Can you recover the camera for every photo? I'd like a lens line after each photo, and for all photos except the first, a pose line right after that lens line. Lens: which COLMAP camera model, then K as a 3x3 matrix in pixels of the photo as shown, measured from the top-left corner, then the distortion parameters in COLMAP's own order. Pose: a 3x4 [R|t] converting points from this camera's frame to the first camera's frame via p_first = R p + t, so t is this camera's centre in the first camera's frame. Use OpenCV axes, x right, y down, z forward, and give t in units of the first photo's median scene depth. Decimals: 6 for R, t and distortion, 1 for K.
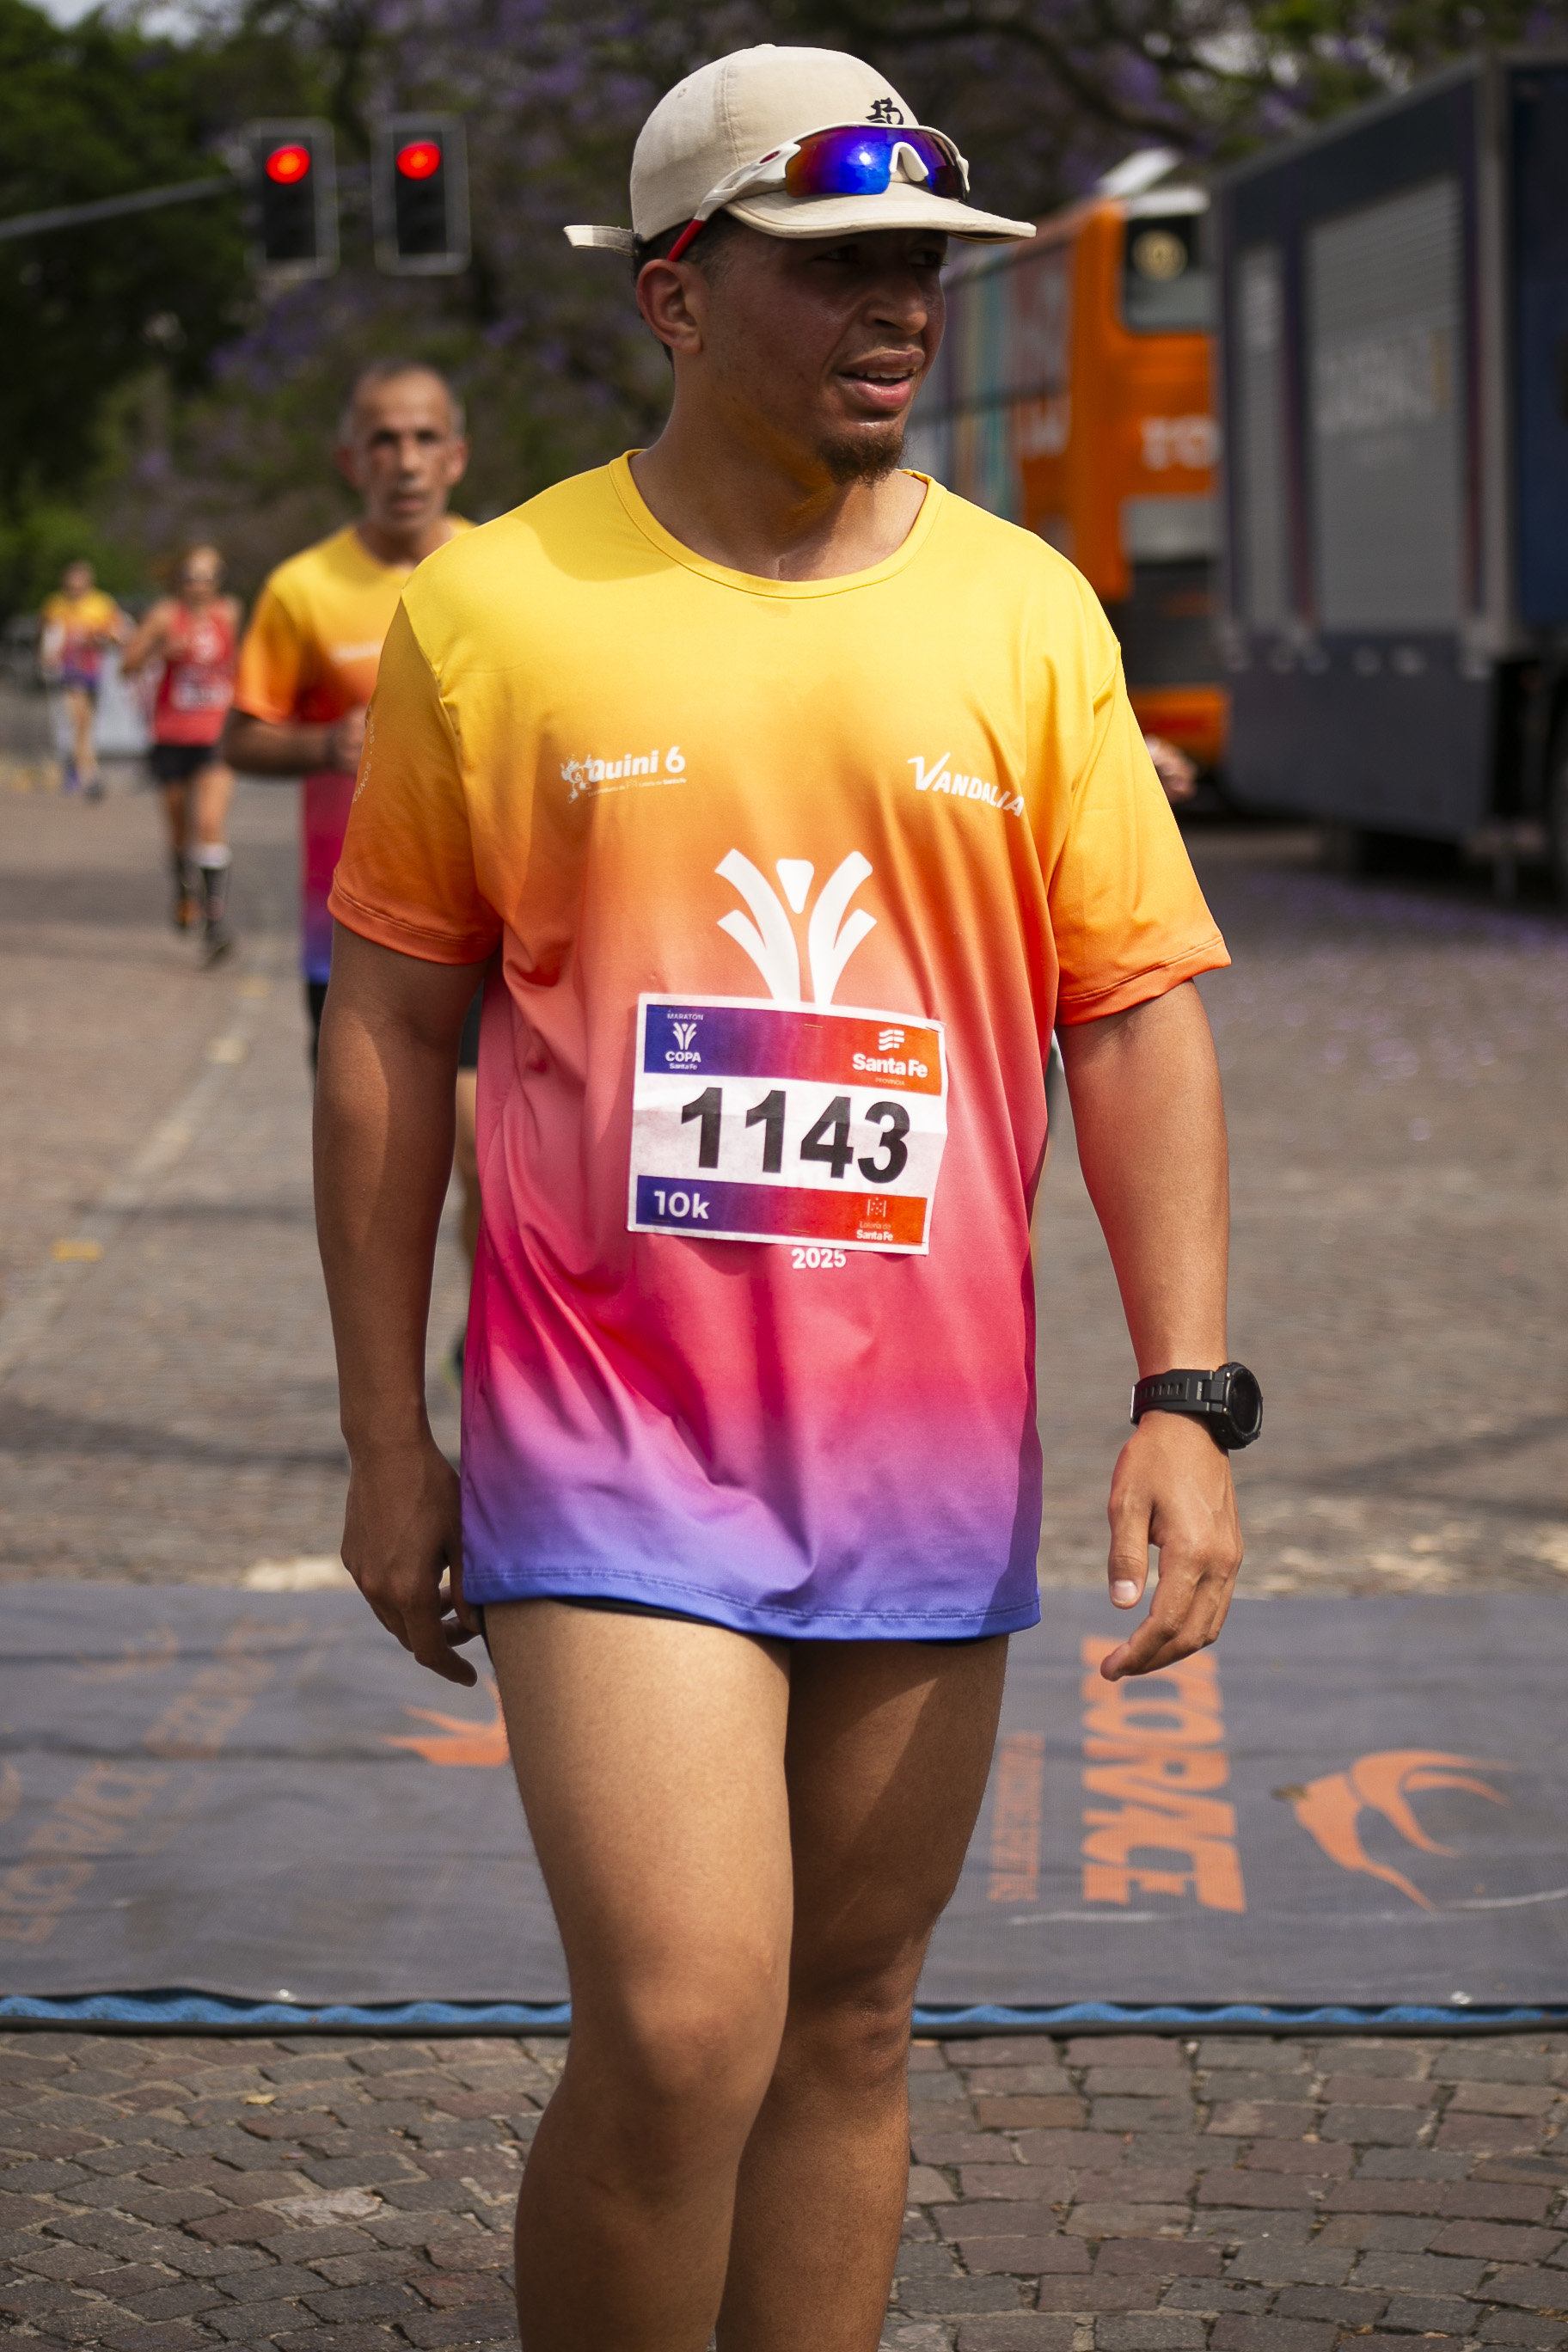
lens RADIAL K [[5857.1, 0, 779.6], [0, 5857.1, 1225.3], [0, 0, 1]] dist [0.014497, 0.649862]
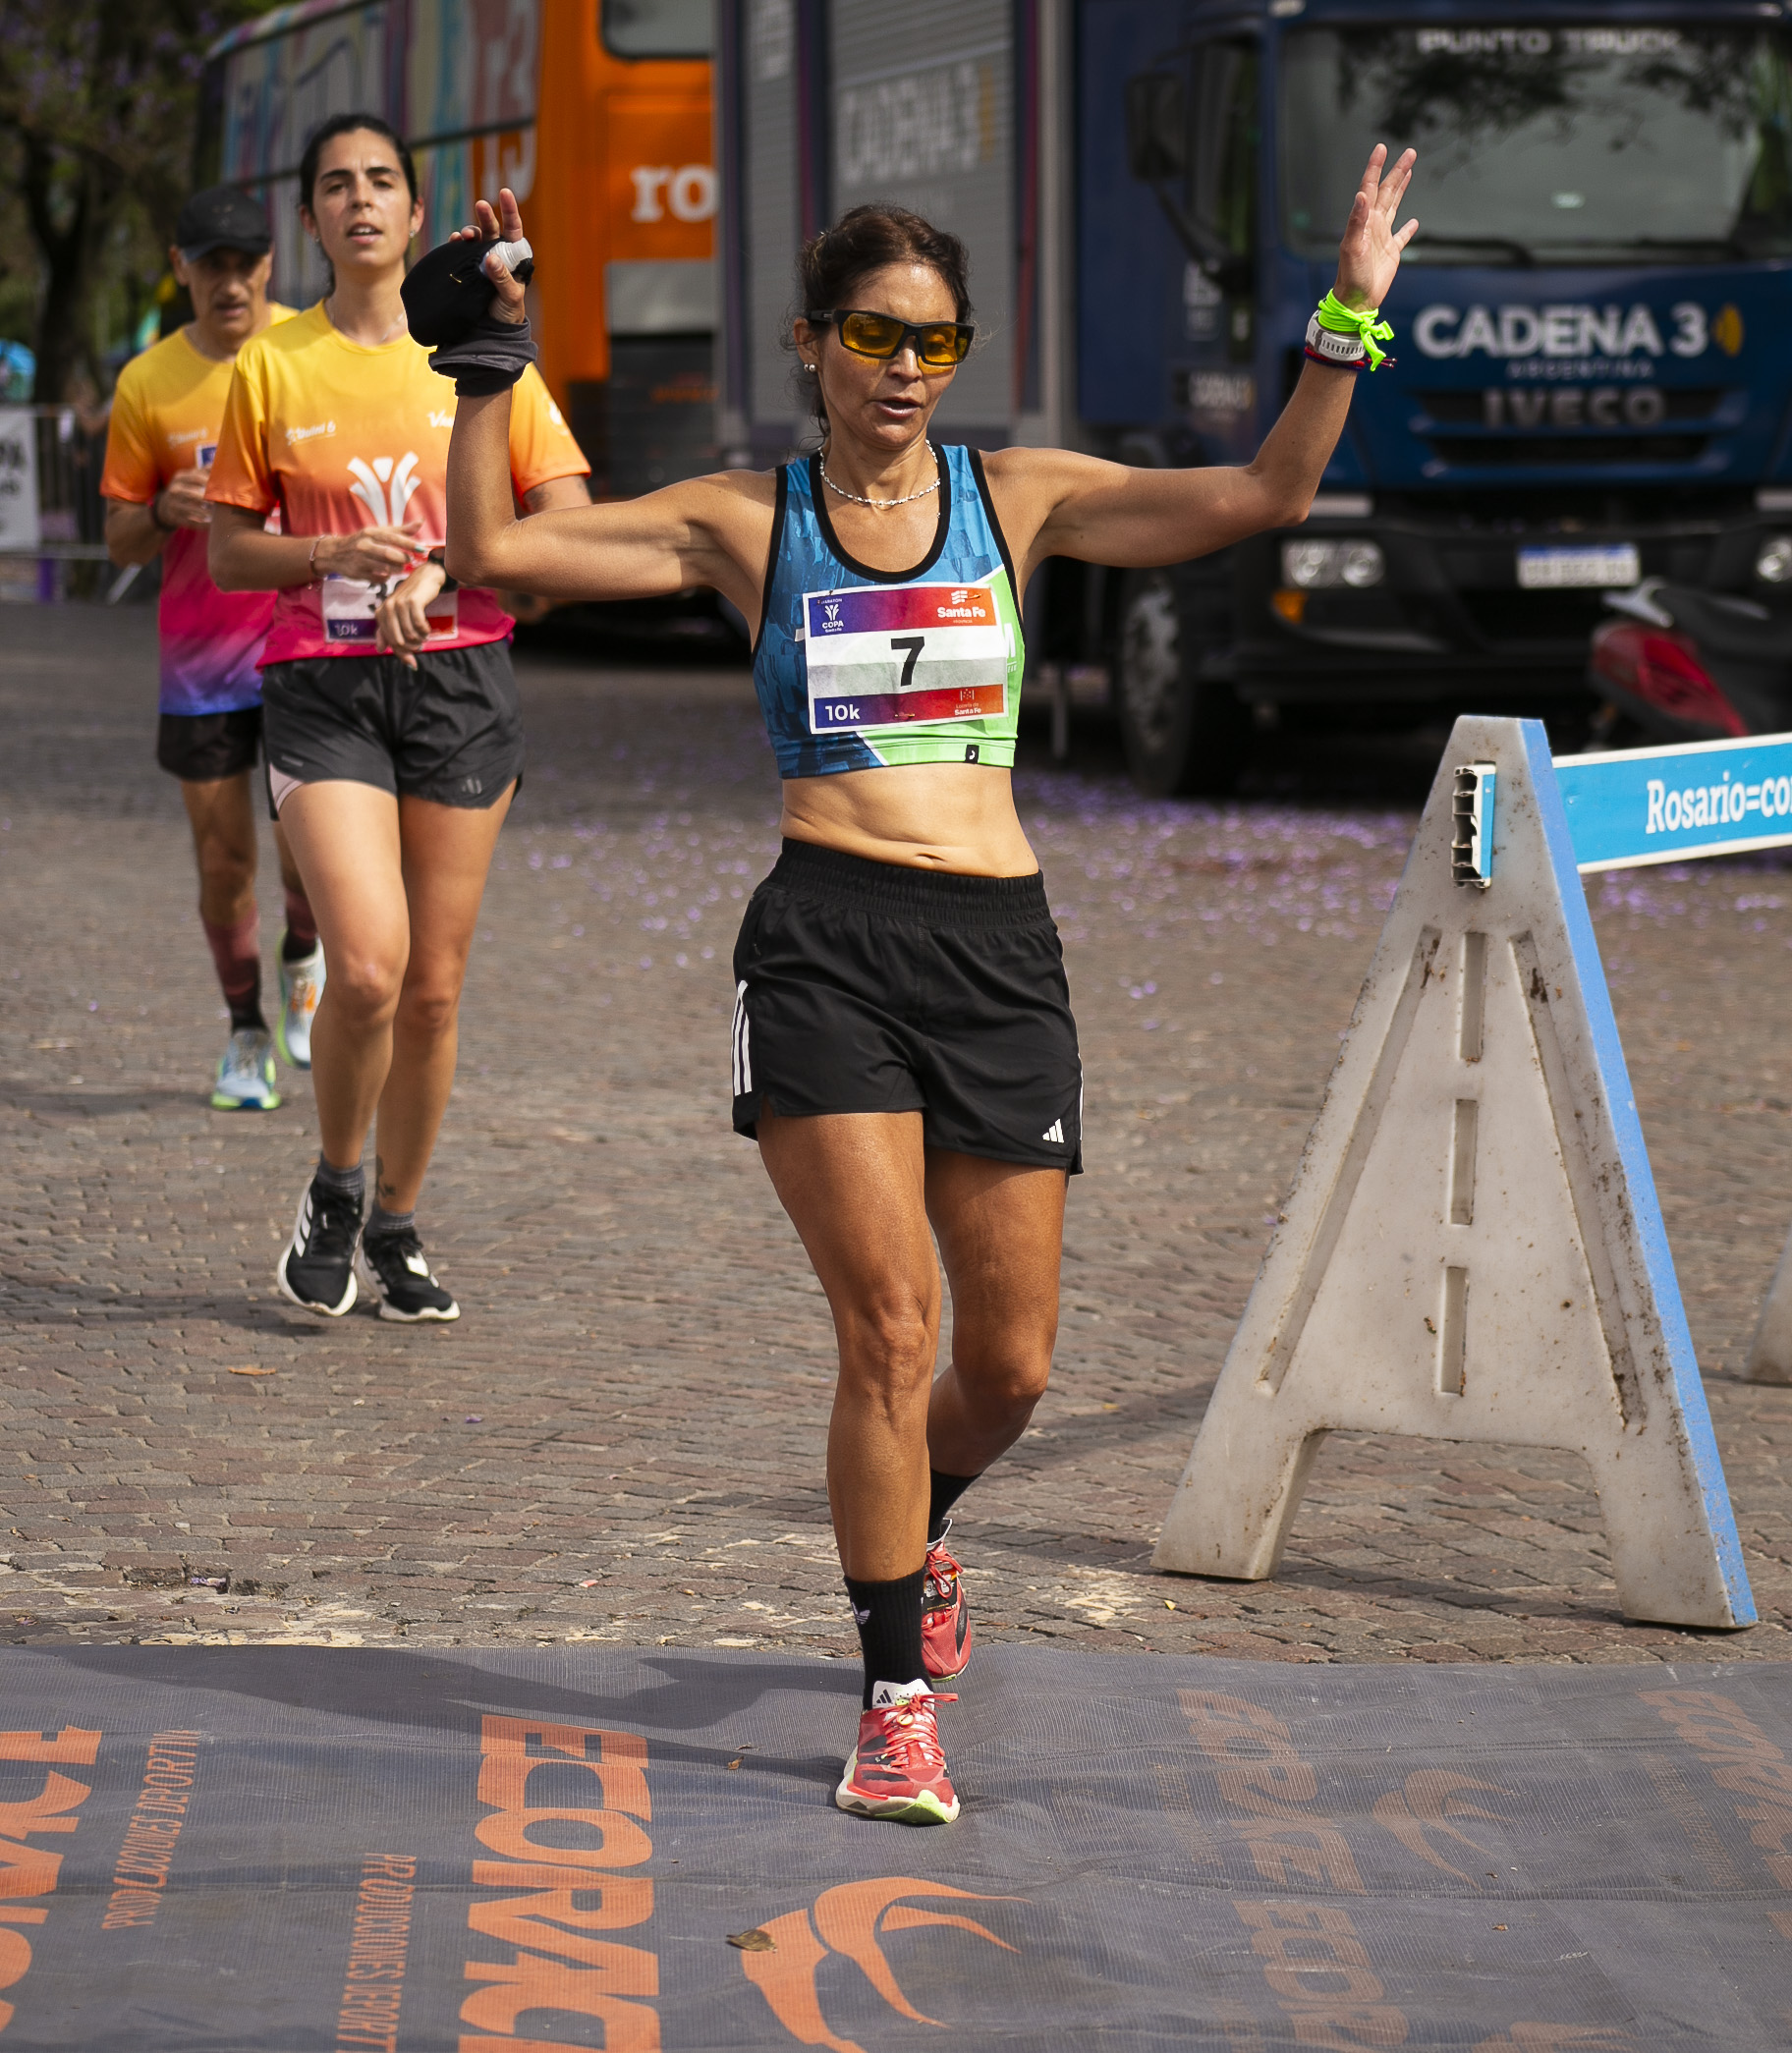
lens RADIAL K [[6988.3, 0, 897.8], [0, 6988.3, 1108.1], [0, 0, 1]] dist [0.017599, 2.641734]
pose [[0.995154, 0.009574, 0.097862, 0.021311], [-0.009276, 0.999951, -0.003505, -0.010158], [-0.097891, 0.002581, 0.995194, 0.100865]]
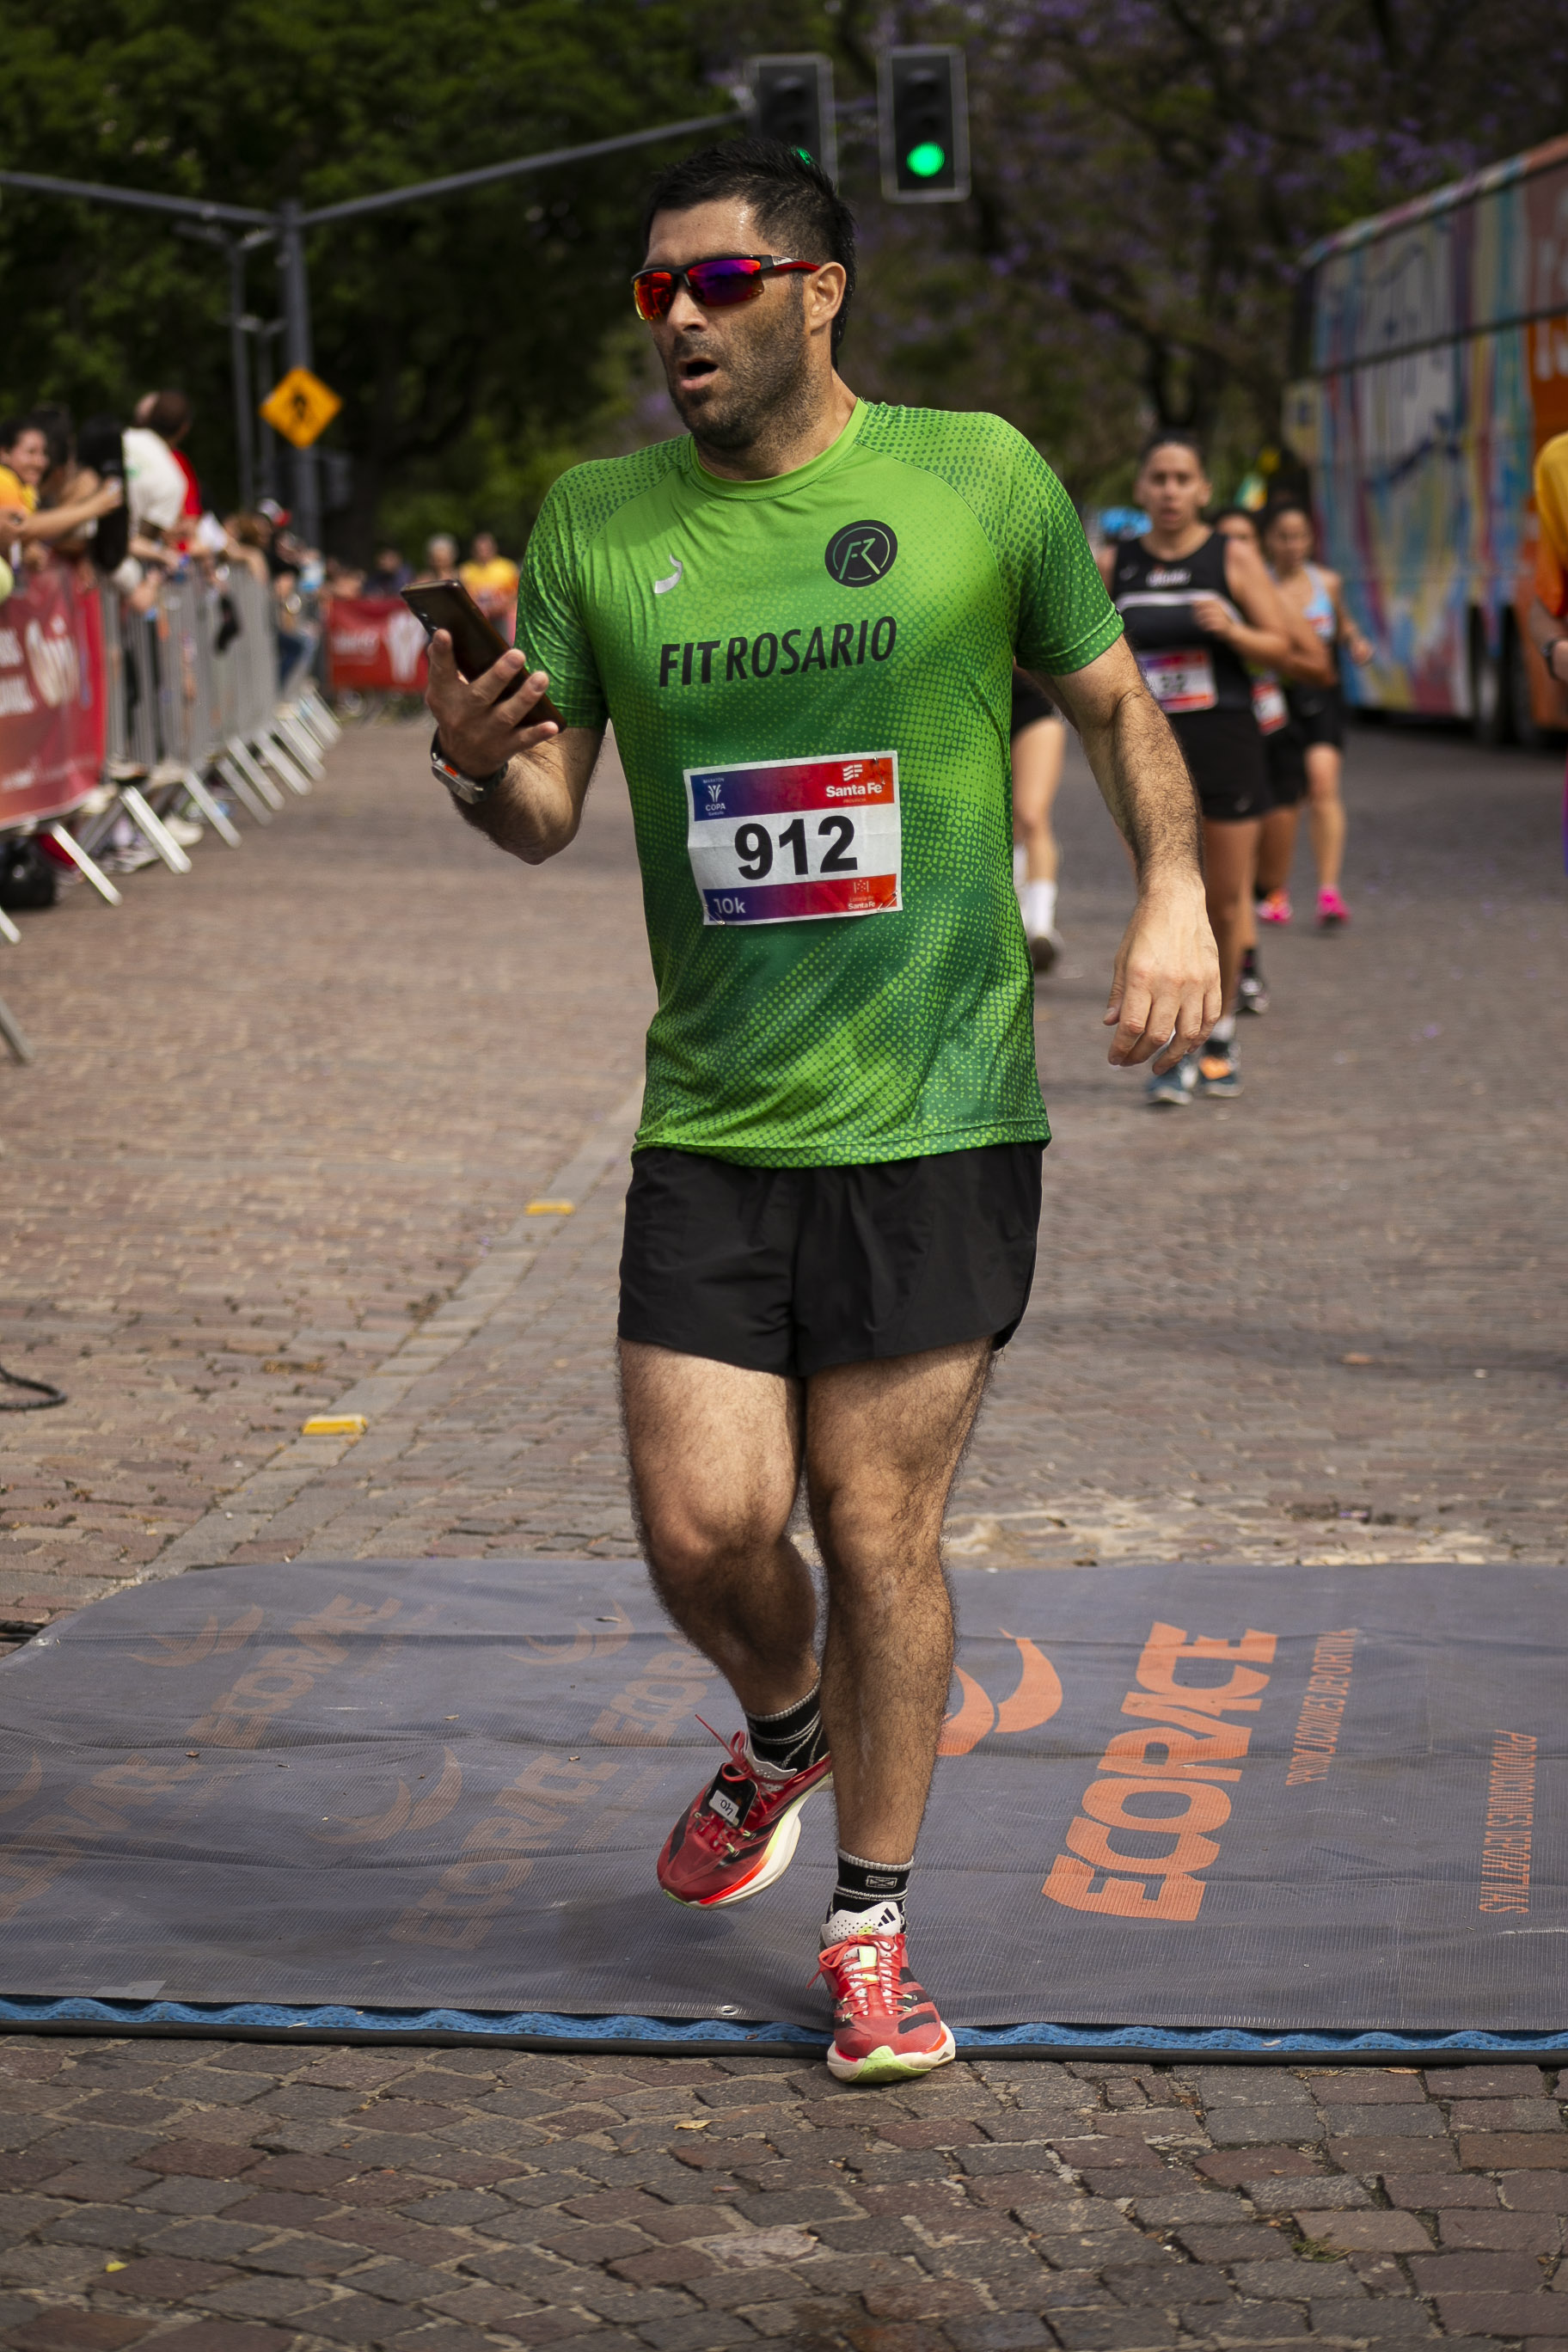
lens RADIAL K [[5892.3, 0, 756.1], [0, 5892.3, 1180.9], [0, 0, 1]] dist [0.027251, 0.966105]
pose [[0.995774, -0.002953, -0.091795, 0.008855], [0.003201, 0.999992, 0.002556, -0.005188], [0.091787, -0.002839, 0.995775, 0.053834]]
